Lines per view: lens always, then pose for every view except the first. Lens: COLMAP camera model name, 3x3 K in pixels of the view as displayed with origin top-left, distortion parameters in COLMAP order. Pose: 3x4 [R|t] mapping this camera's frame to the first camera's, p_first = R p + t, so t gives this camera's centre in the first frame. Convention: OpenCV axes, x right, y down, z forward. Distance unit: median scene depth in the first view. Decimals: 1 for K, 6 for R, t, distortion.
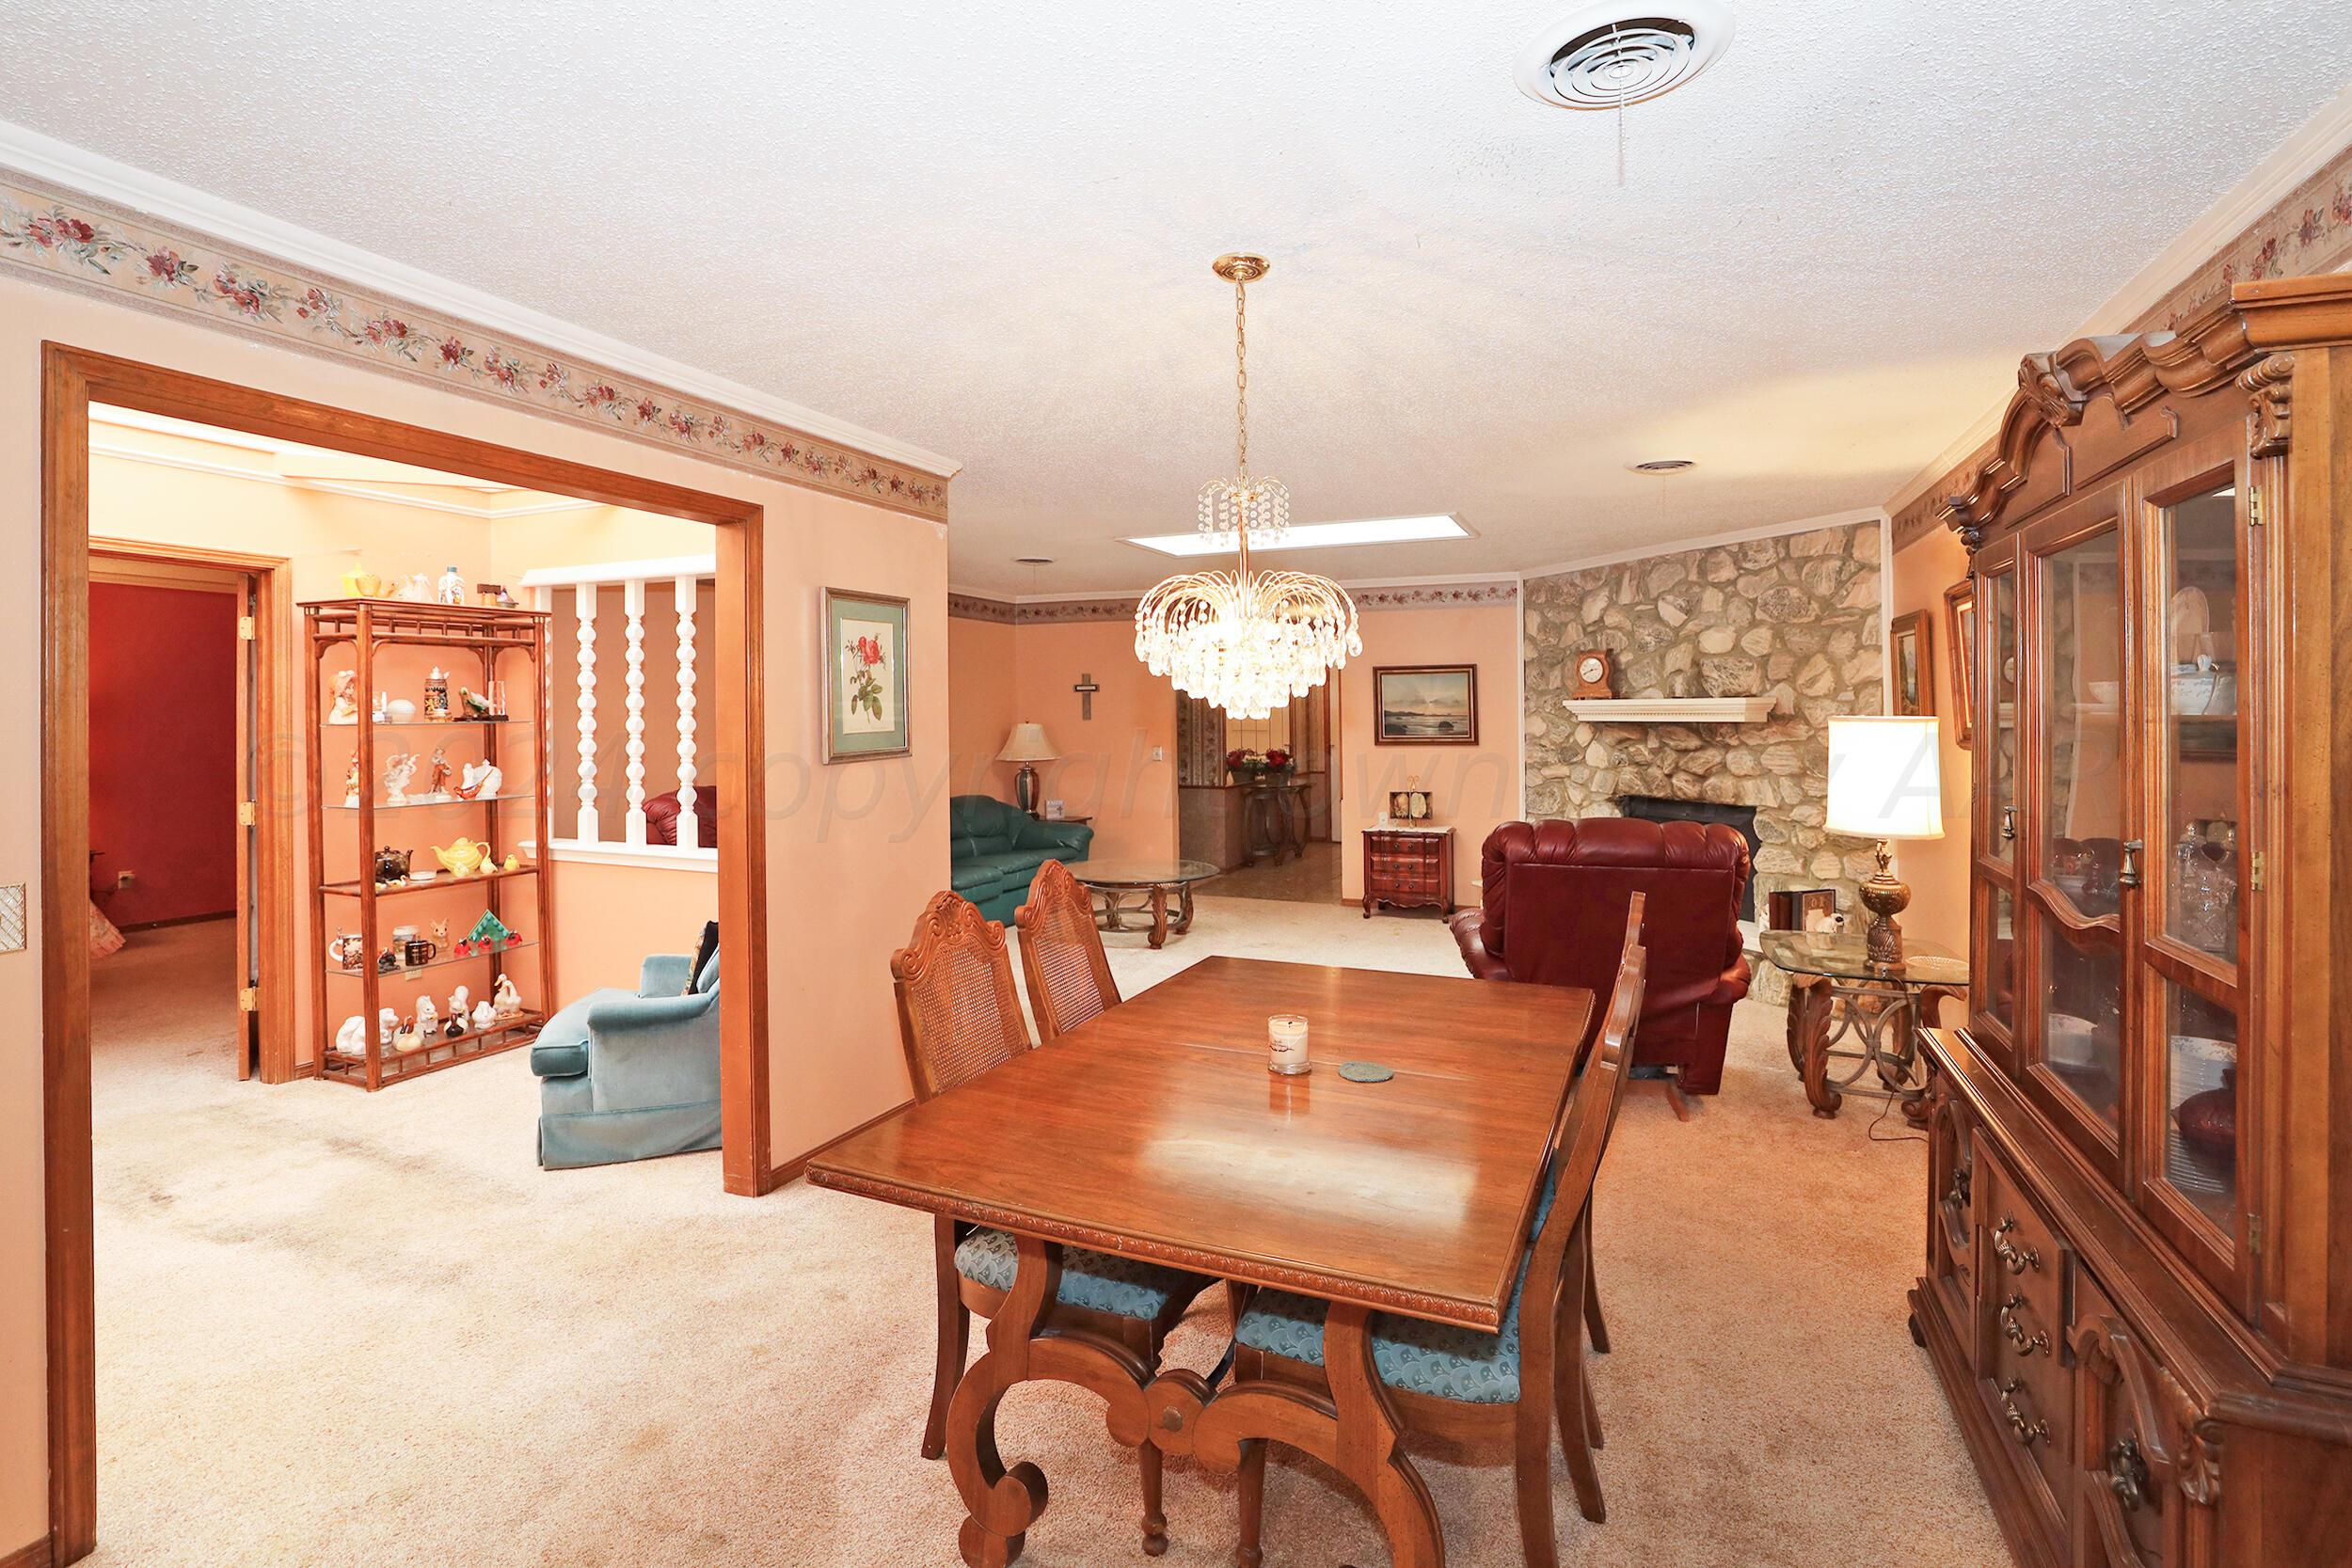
lens RADIAL K [[1129.0, 0, 1149.4], [0, 1129.0, 677.5], [0, 0, 1]] dist [-0.024508, -0.000214]
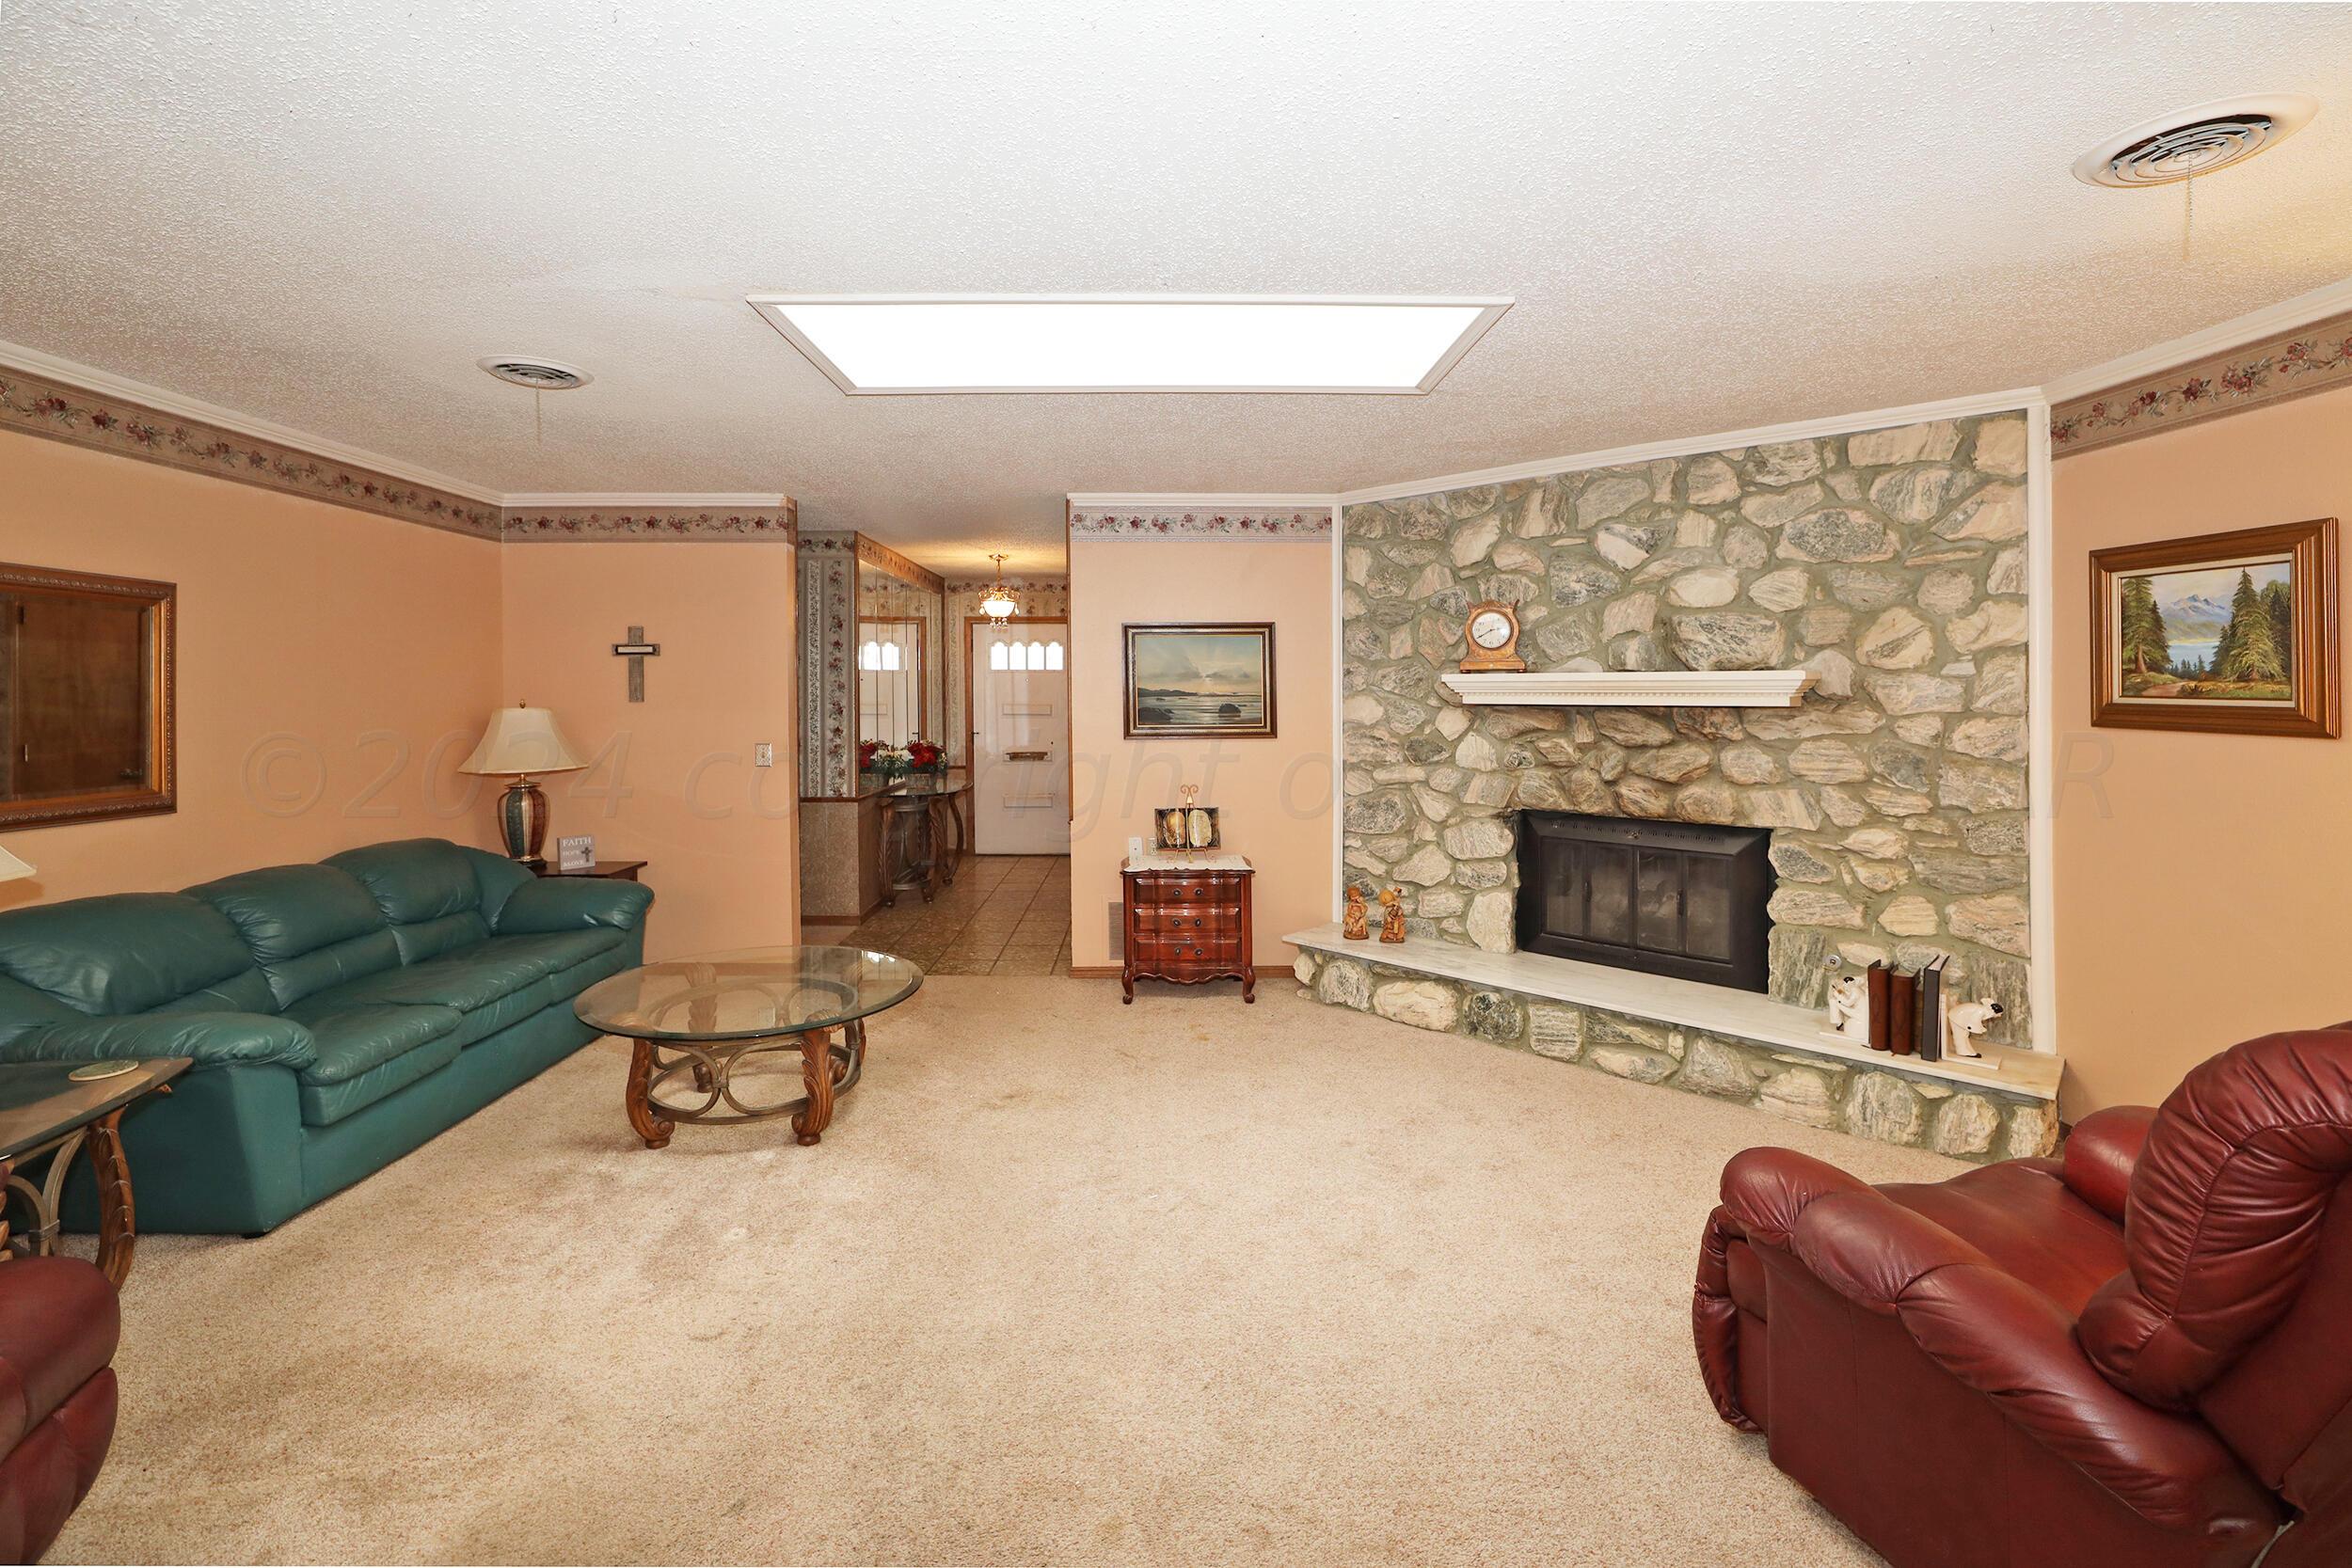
lens RADIAL K [[1048.0, 0, 1226.3], [0, 1048.0, 694.1], [0, 0, 1]] dist [-0.050767, 0.019884]
pose [[0.884163, 0.003148, 0.467168, -0.049314], [-0.018281, 0.999445, 0.027865, 0.017893], [-0.466821, -0.033177, 0.883729, 0.516223]]
